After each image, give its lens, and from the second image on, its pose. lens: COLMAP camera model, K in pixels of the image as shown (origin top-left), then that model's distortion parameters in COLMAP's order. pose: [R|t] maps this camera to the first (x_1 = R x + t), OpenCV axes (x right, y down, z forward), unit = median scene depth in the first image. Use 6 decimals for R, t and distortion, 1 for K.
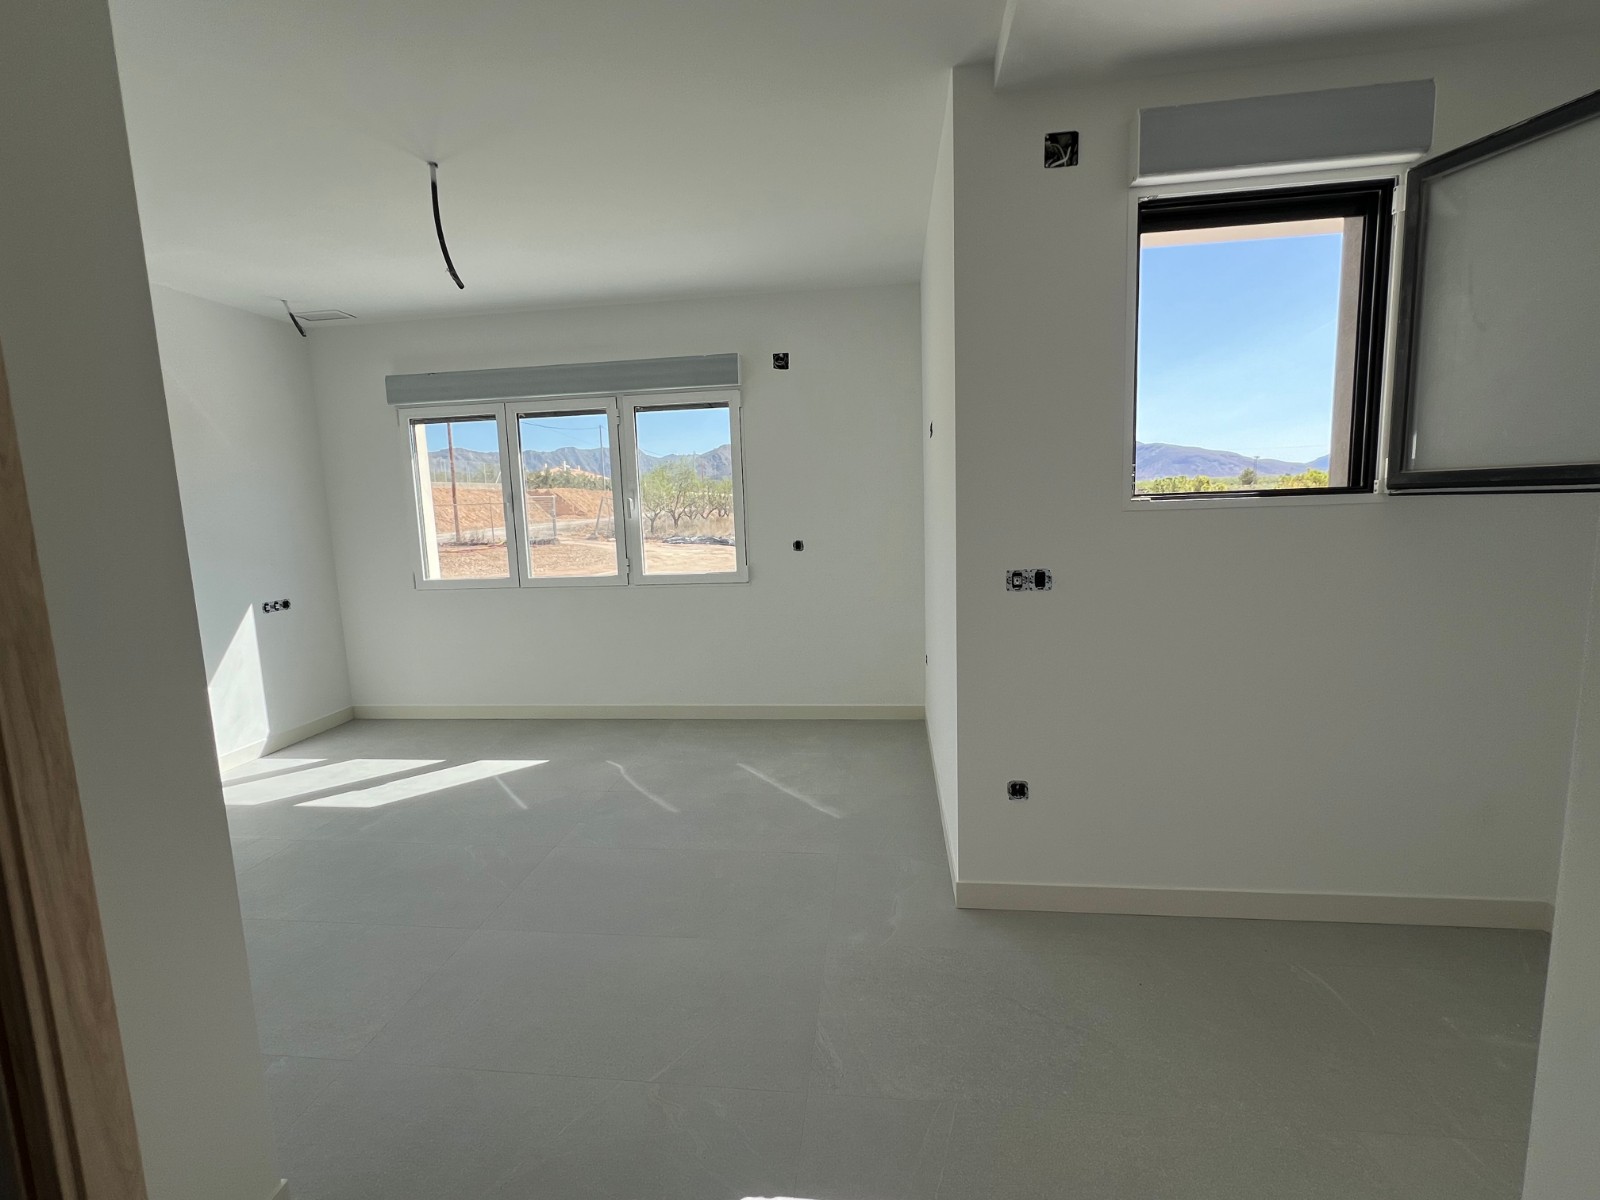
lens RADIAL K [[719.0, 0, 794.9], [0, 719.0, 601.7], [0, 0, 1]] dist [0.001011, -0.000067]
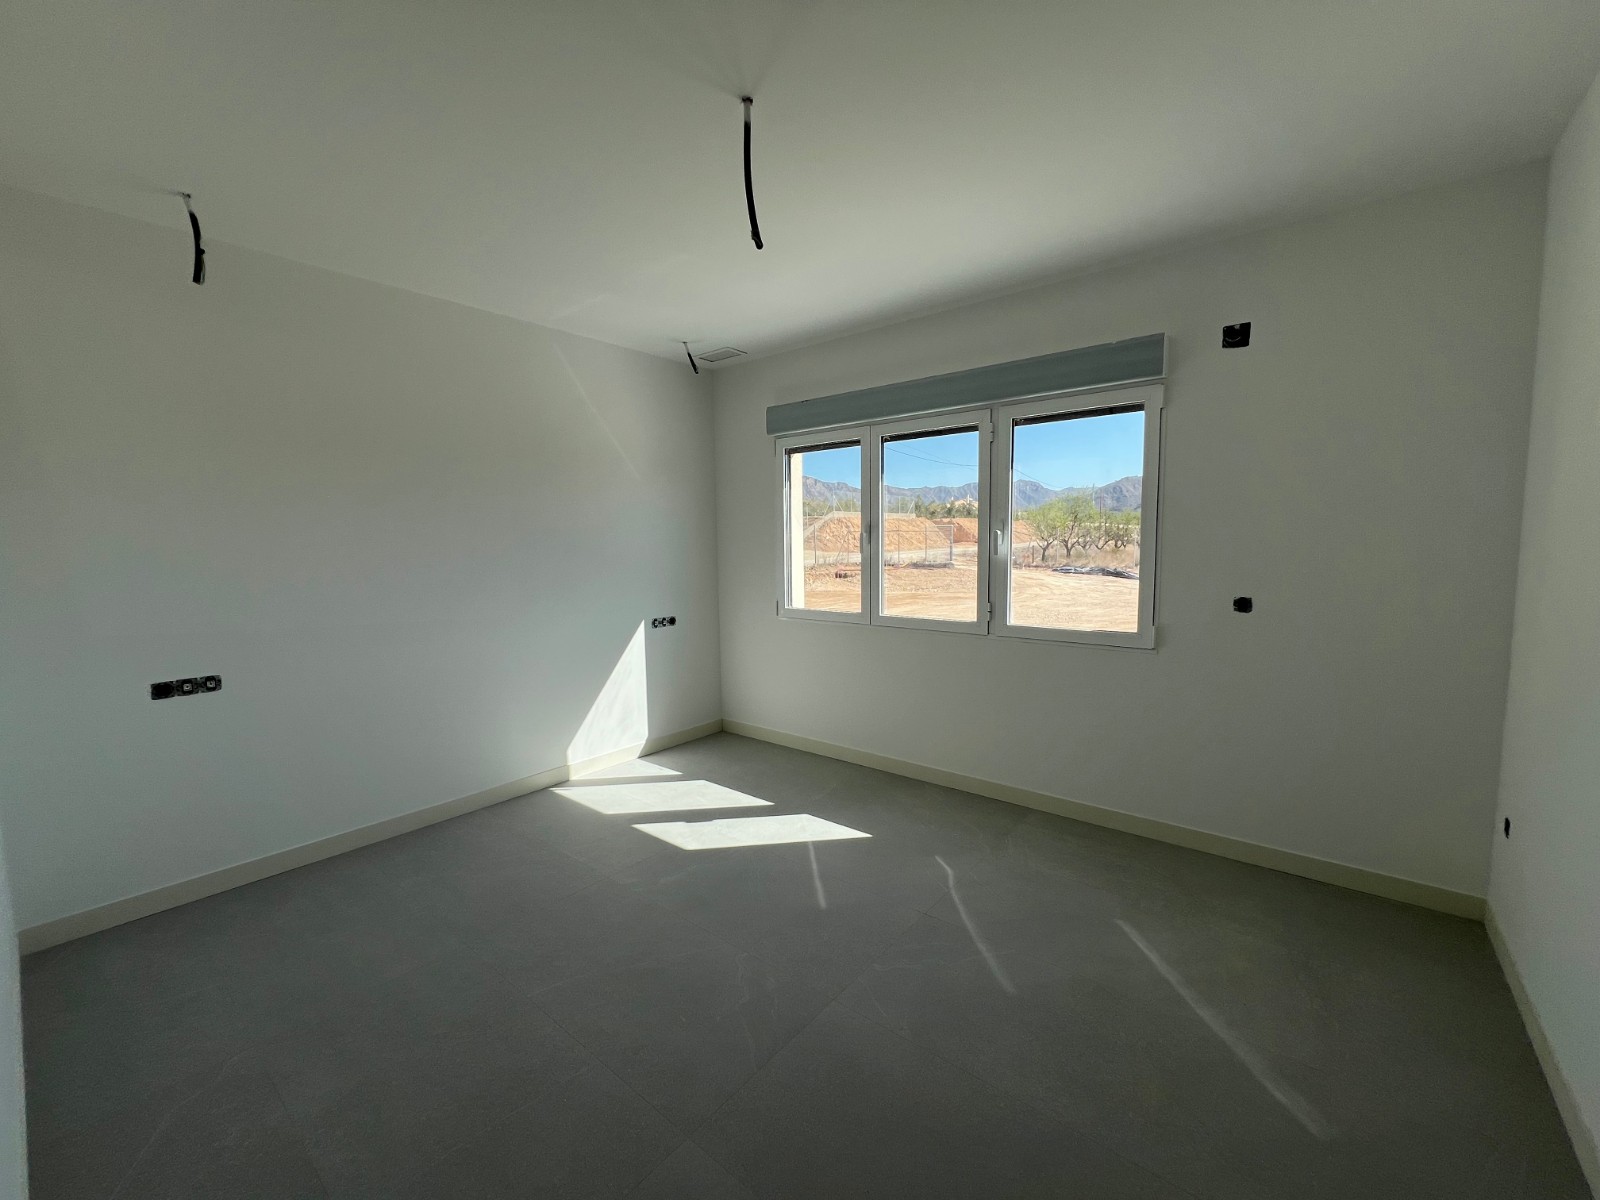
lens RADIAL K [[641.9, 0, 795.6], [0, 641.9, 593.7], [0, 0, 1]] dist [-0.002509, -0.000593]
pose [[0.843911, 0.070194, -0.531872, -0.030072], [-0.091260, 0.995737, -0.013389, -0.040838], [0.528665, 0.059837, 0.846719, 0.260135]]
